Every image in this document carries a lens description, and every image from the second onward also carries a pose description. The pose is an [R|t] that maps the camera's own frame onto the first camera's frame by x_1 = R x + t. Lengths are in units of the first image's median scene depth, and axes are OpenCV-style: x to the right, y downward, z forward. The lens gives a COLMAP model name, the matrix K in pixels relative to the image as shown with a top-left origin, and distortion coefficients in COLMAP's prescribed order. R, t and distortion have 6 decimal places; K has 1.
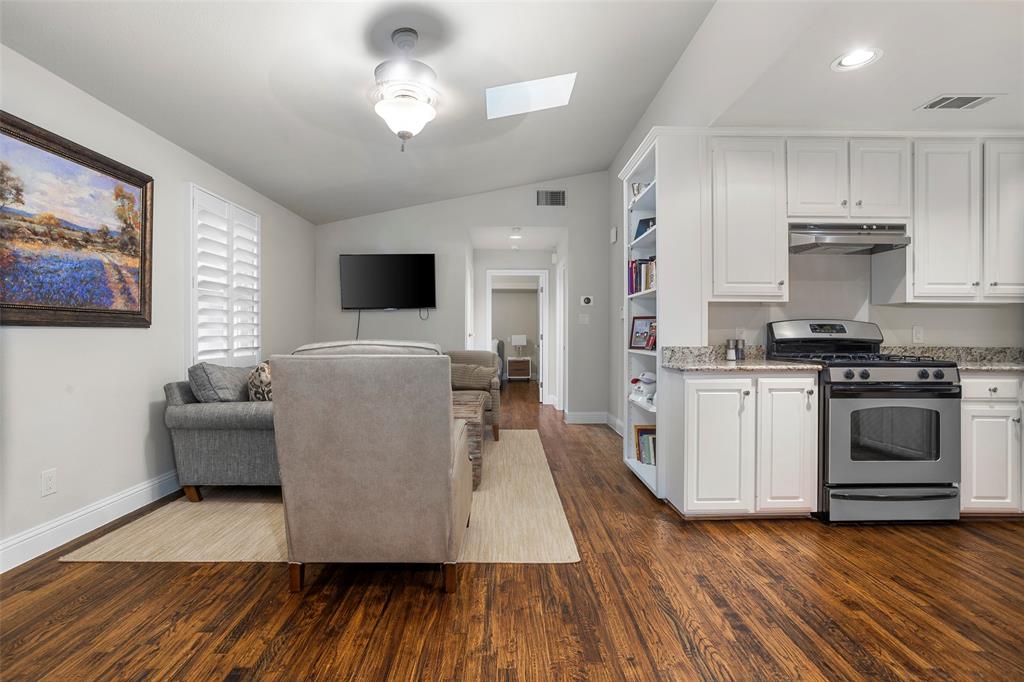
lens RADIAL K [[557.4, 0, 511.3], [0, 557.4, 336.6], [0, 0, 1]] dist [-0.001313, -0.000151]
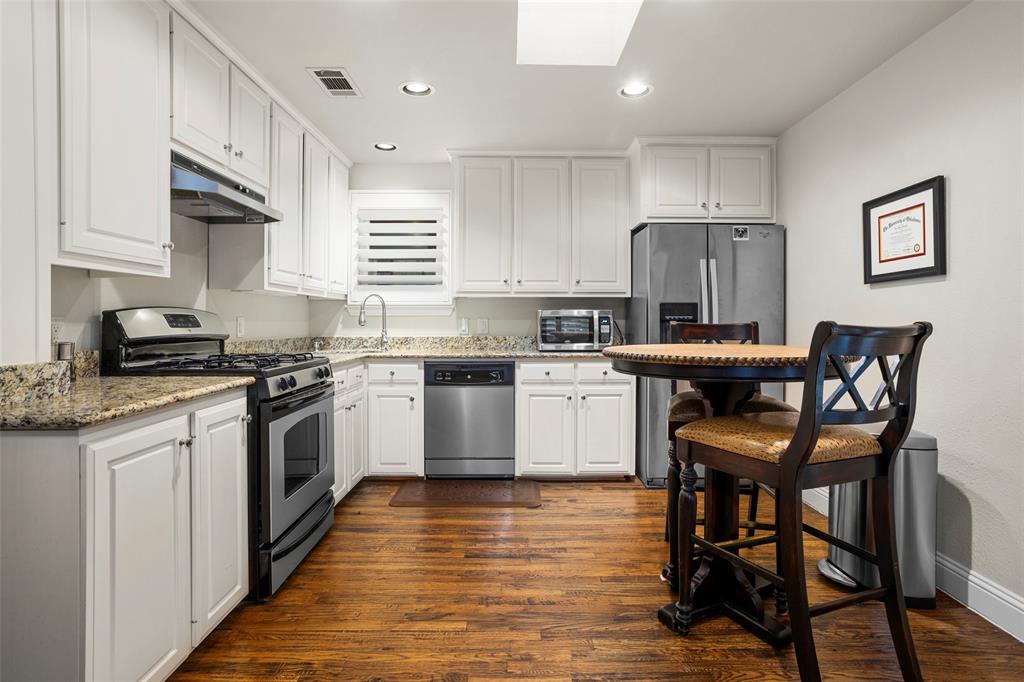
lens RADIAL K [[526.1, 0, 519.7], [0, 526.1, 322.4], [0, 0, 1]] dist [-0.012290, 0.011392]
pose [[0.000896, -0.008100, 0.999967, -0.086480], [0.005796, 0.999950, 0.008095, -0.017431], [-0.999983, 0.005789, 0.000943, 0.665211]]
